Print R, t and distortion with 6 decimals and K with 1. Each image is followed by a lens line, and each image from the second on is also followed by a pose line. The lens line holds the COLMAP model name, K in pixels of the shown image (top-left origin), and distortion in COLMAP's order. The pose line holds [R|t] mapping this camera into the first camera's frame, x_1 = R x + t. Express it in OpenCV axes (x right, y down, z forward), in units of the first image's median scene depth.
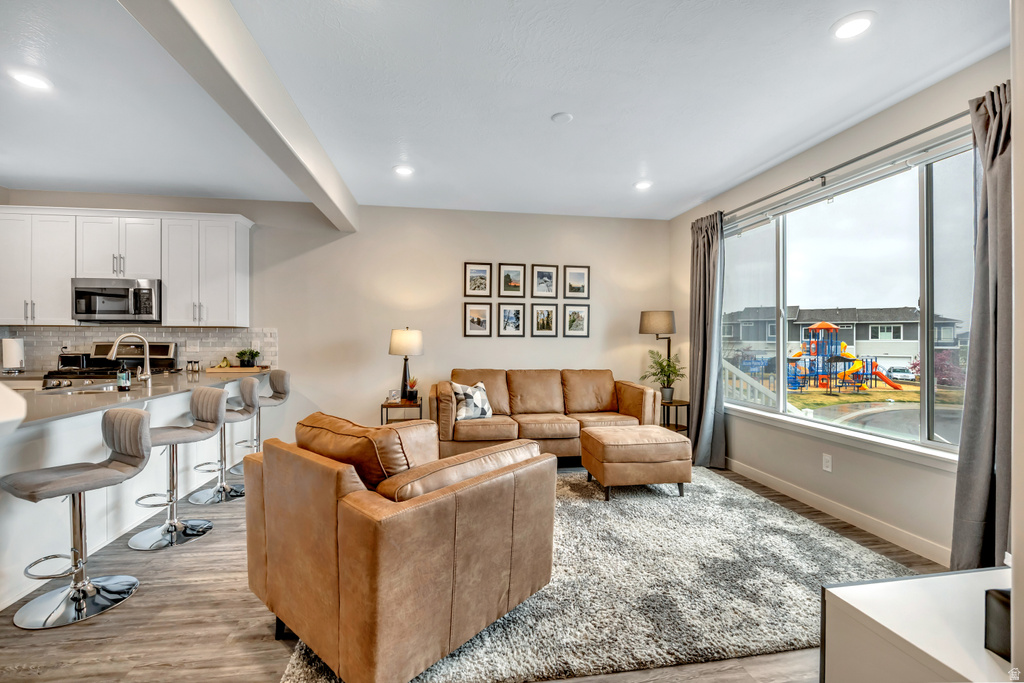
lens RADIAL K [[446.0, 0, 510.0], [0, 446.0, 337.5], [0, 0, 1]] dist [-0.013029, -0.000191]
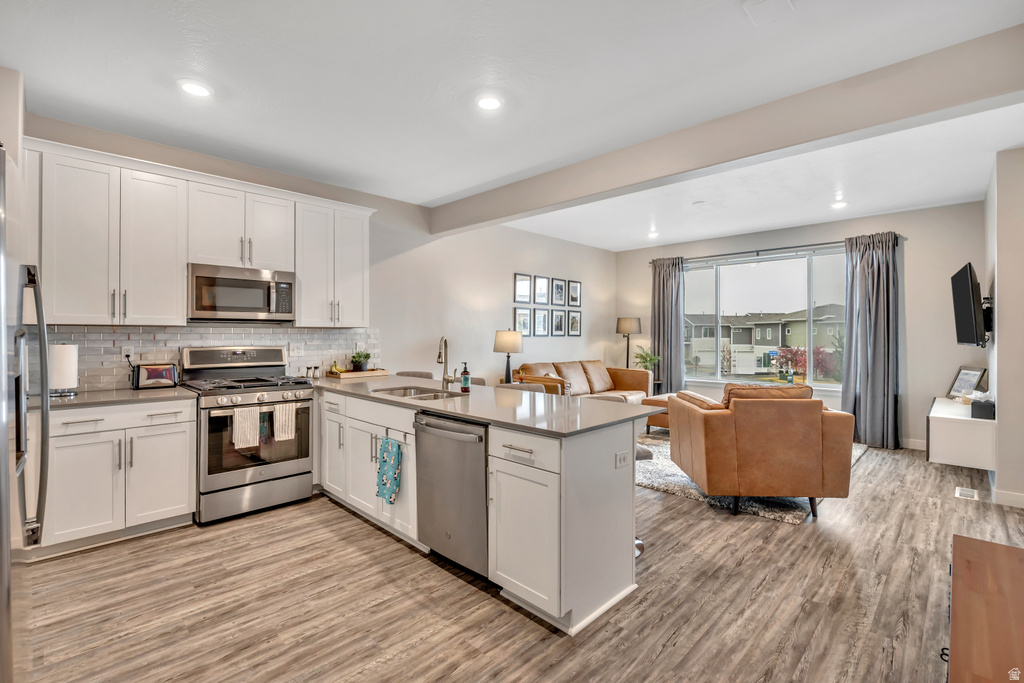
lens RADIAL K [[467.3, 0, 507.5], [0, 467.3, 333.9], [0, 0, 1]] dist [-0.002949, -0.000287]
pose [[0.801911, -0.003405, 0.597433, -0.976203], [0.001941, 0.999993, 0.003094, -0.014061], [-0.597440, -0.001322, 0.801913, 0.030538]]
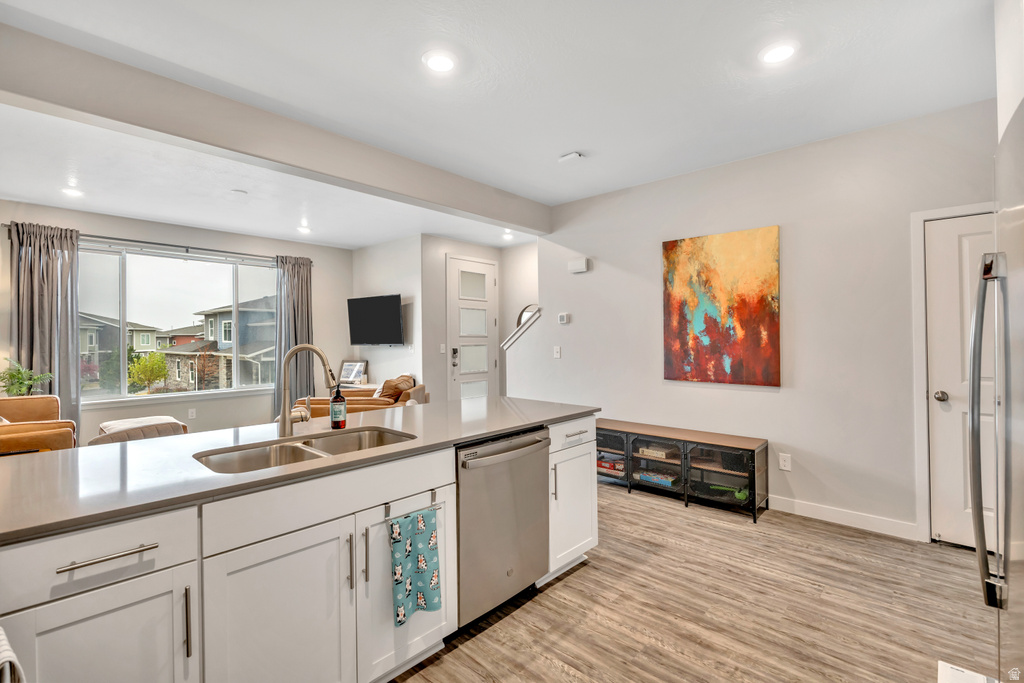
lens RADIAL K [[461.5, 0, 516.0], [0, 461.5, 336.8], [0, 0, 1]] dist [-0.003895, -0.000110]
pose [[-0.630253, 0.000106, 0.776390, -1.074377], [0.000866, 0.999999, 0.000567, -0.013728], [-0.776390, 0.001030, -0.630252, 0.830325]]
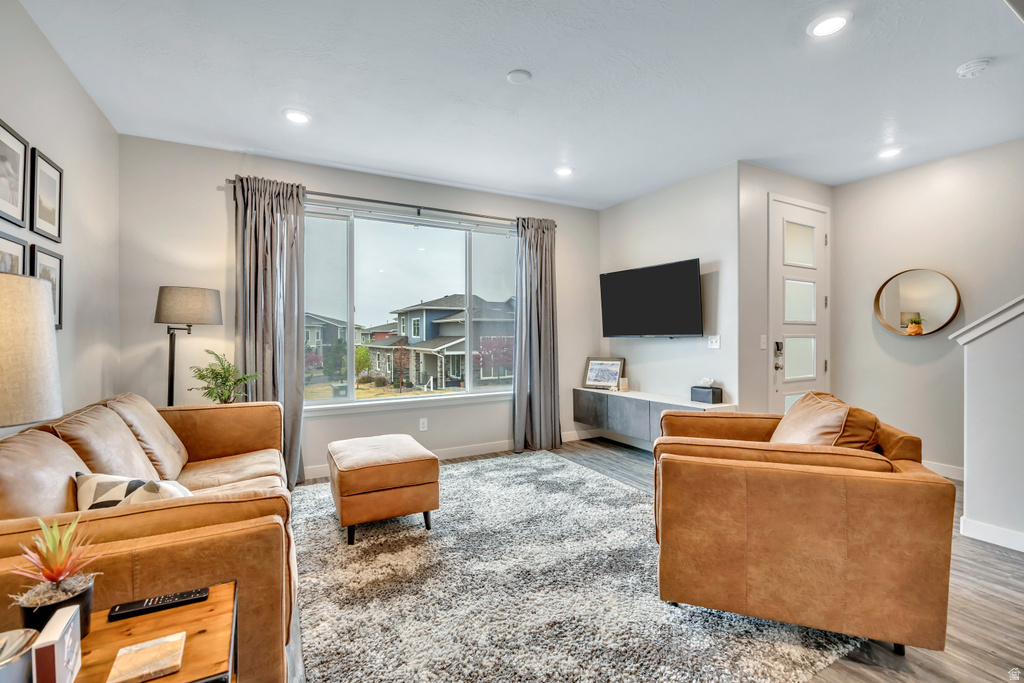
lens RADIAL K [[450.0, 0, 517.2], [0, 450.0, 332.1], [0, 0, 1]] dist [-0.002929, -0.000125]
pose [[-0.346272, 0.002950, 0.938130, -0.472557], [0.002334, 0.999995, -0.002283, 0.005575], [-0.938131, 0.001399, -0.346277, 0.869830]]
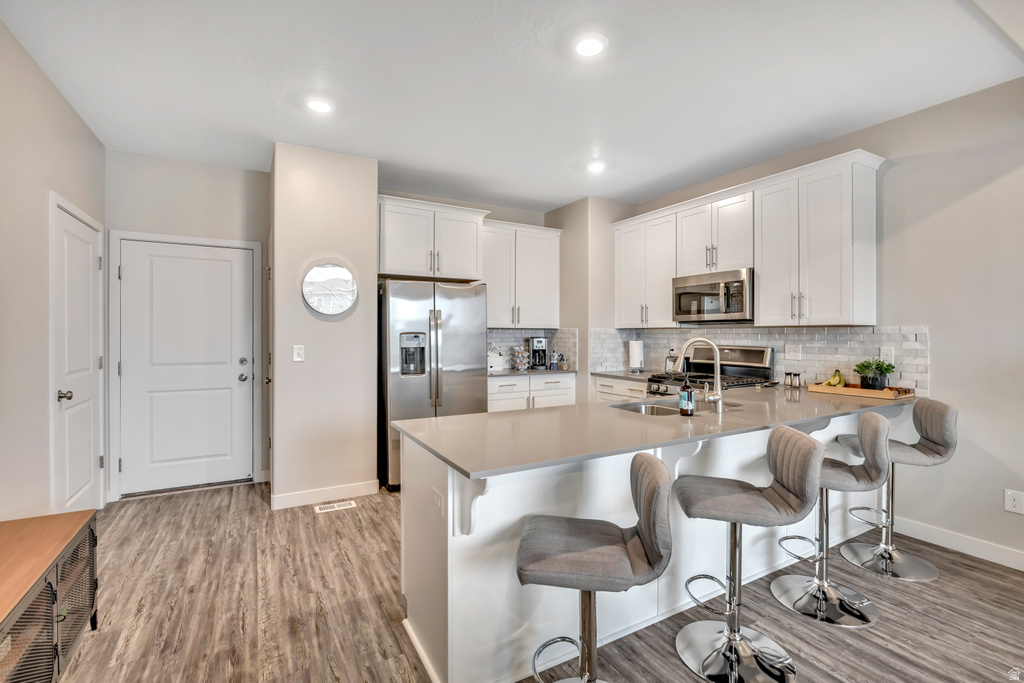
lens RADIAL K [[461.5, 0, 516.0], [0, 461.5, 336.8], [0, 0, 1]] dist [-0.003895, -0.000110]
pose [[0.356243, 0.002353, -0.934390, -0.165200], [0.000368, 0.999996, 0.002658, -0.009437], [0.934393, -0.001291, 0.356241, 0.302038]]
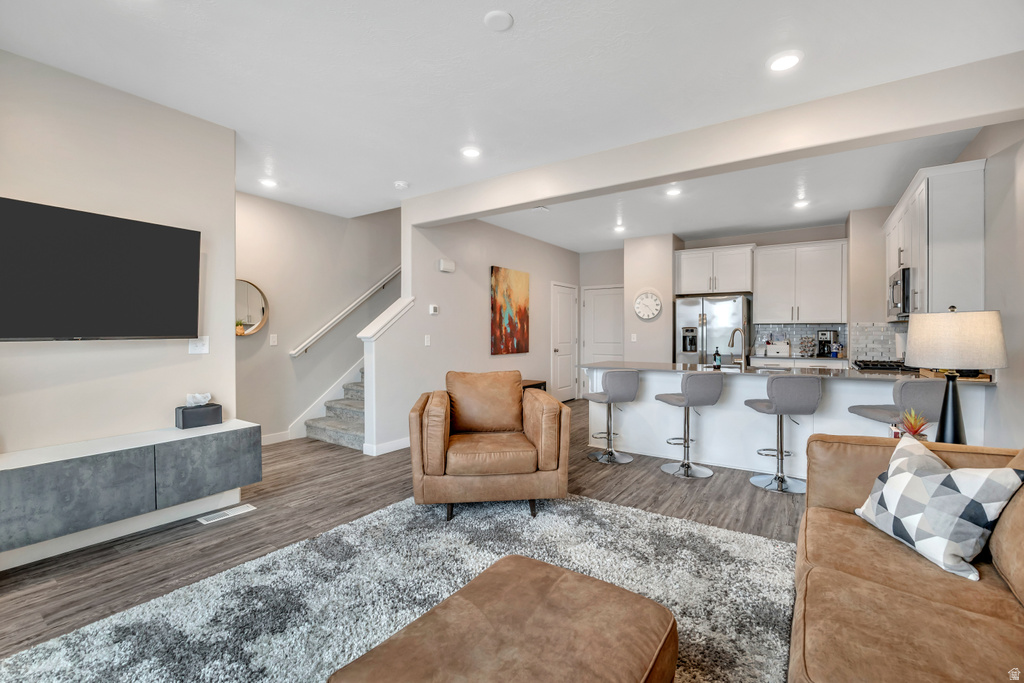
lens RADIAL K [[446.0, 0, 510.0], [0, 446.0, 337.5], [0, 0, 1]] dist [-0.013029, -0.000191]
pose [[-0.683689, 0.004840, -0.729757, 0.414353], [-0.001838, 0.999963, 0.008354, 0.006134], [0.729771, 0.007053, -0.683655, 0.994846]]
